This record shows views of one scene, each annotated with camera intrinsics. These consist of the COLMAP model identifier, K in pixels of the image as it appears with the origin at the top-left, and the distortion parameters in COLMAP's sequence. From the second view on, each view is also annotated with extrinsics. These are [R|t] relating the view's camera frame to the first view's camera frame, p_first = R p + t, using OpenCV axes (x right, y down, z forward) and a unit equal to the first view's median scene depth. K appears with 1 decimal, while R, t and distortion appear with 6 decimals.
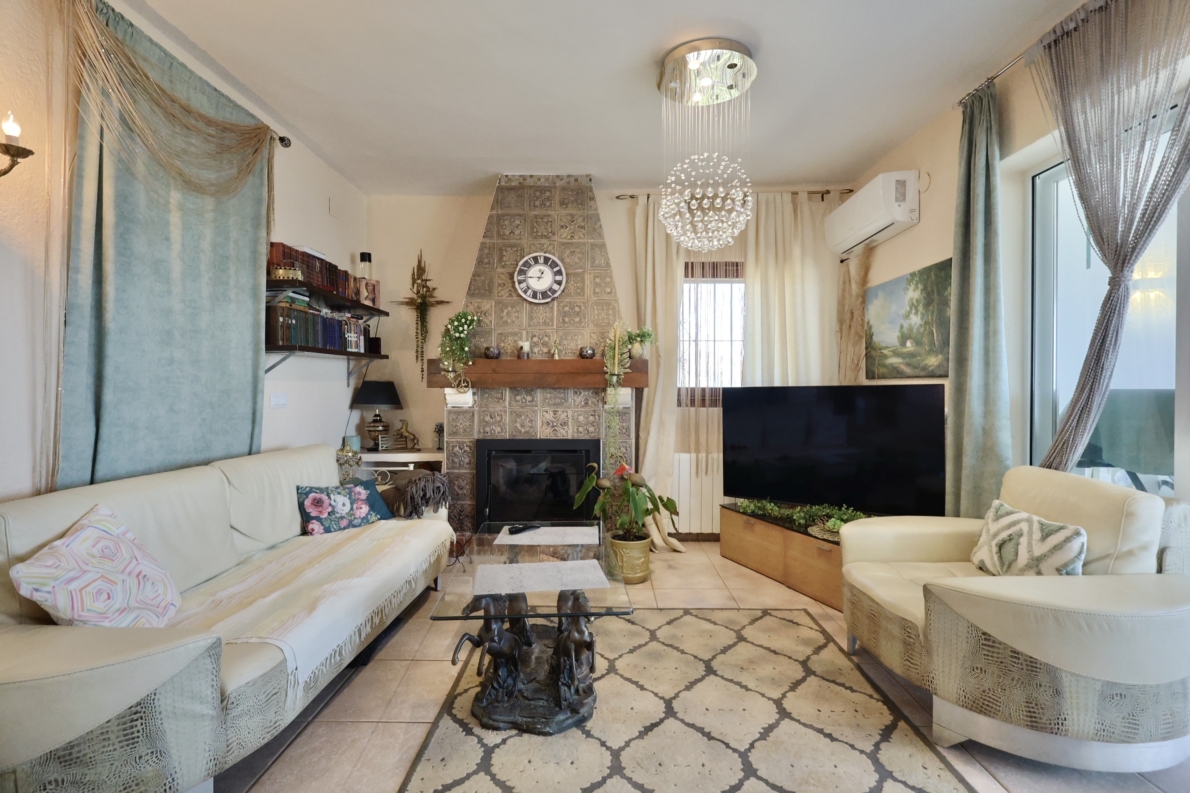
lens RADIAL K [[547.4, 0, 594.9], [0, 547.4, 392.4], [0, 0, 1]] dist [0.009878, -0.001309]
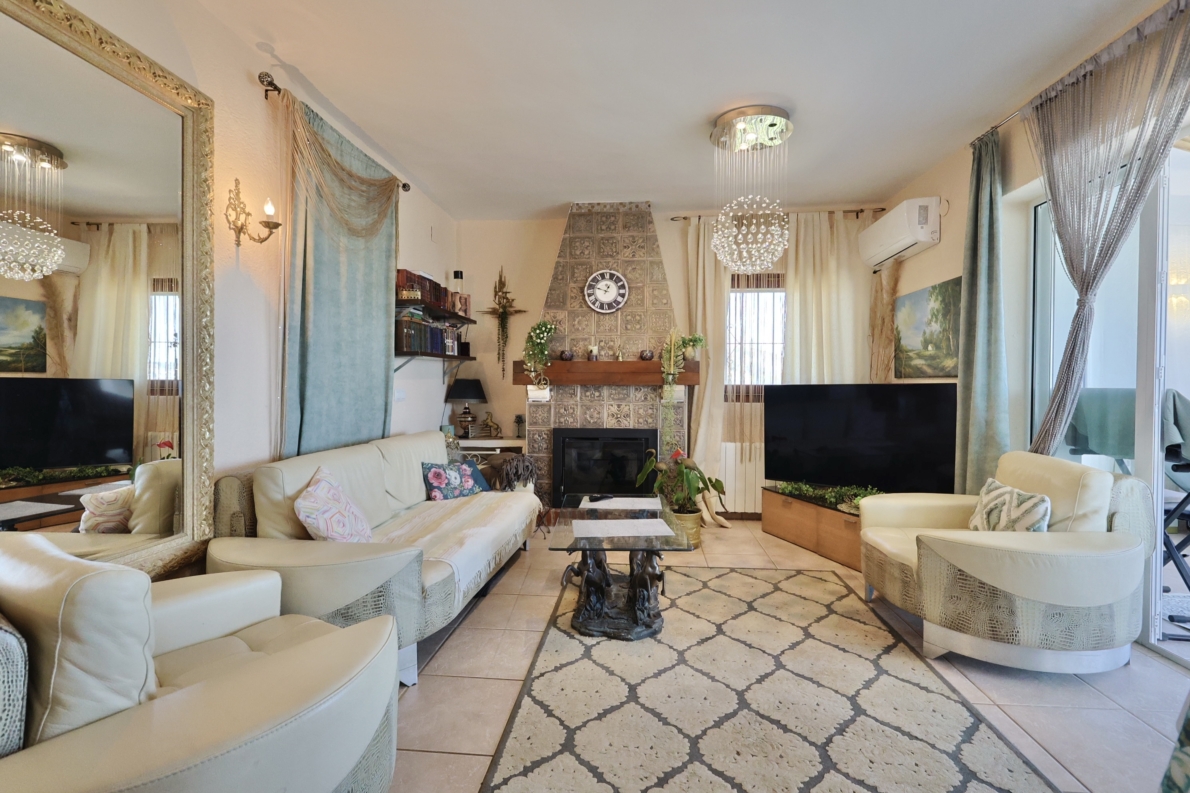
lens RADIAL K [[547.4, 0, 594.9], [0, 547.4, 392.4], [0, 0, 1]] dist [0.009878, -0.001309]
pose [[0.997019, 0.003304, -0.077091, -0.042810], [-0.002733, 0.999968, 0.007511, -0.001968], [0.077114, -0.007278, 0.996996, -0.223385]]
